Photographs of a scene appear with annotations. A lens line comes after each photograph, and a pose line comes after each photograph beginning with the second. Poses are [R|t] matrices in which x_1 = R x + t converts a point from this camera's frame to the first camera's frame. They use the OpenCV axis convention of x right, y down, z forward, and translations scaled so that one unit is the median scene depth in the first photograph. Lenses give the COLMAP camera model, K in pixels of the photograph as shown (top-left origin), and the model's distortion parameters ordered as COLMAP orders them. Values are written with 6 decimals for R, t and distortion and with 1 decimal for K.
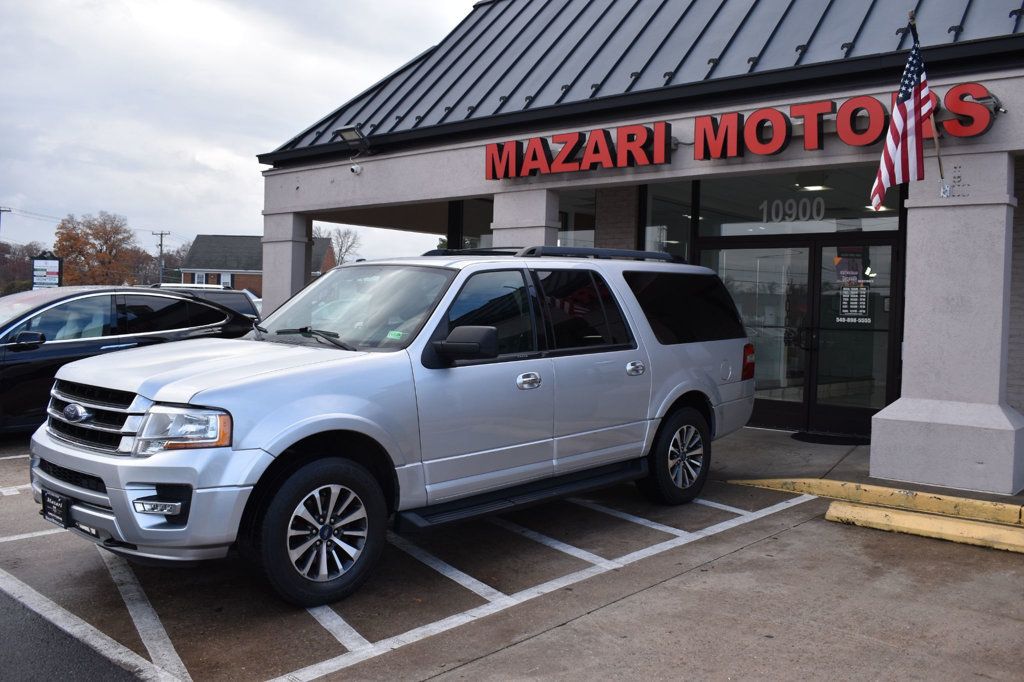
lens RADIAL K [[934.3, 0, 515.6], [0, 934.3, 336.3], [0, 0, 1]] dist [-0.060368, 0.000000]
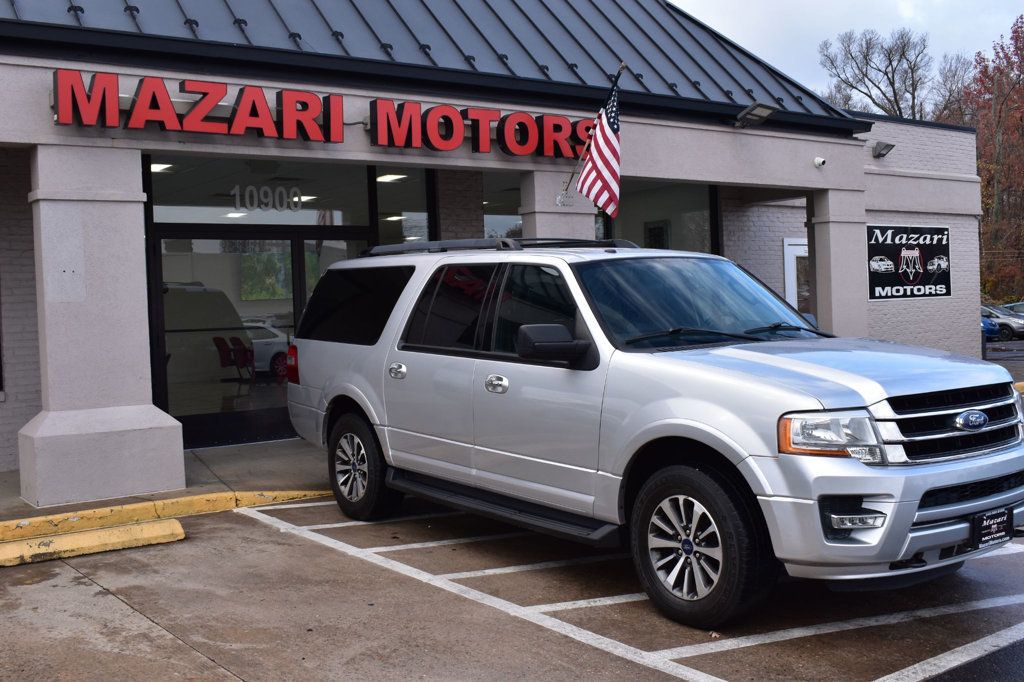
lens RADIAL K [[1090.9, 0, 510.2], [0, 1090.9, 332.3], [0, 0, 1]] dist [-0.069942, 0.000000]
pose [[0.212217, -0.056591, 0.975583, -1.336887], [0.067520, 0.996785, 0.043133, -0.064829], [-0.974887, 0.056717, 0.215355, 1.027380]]
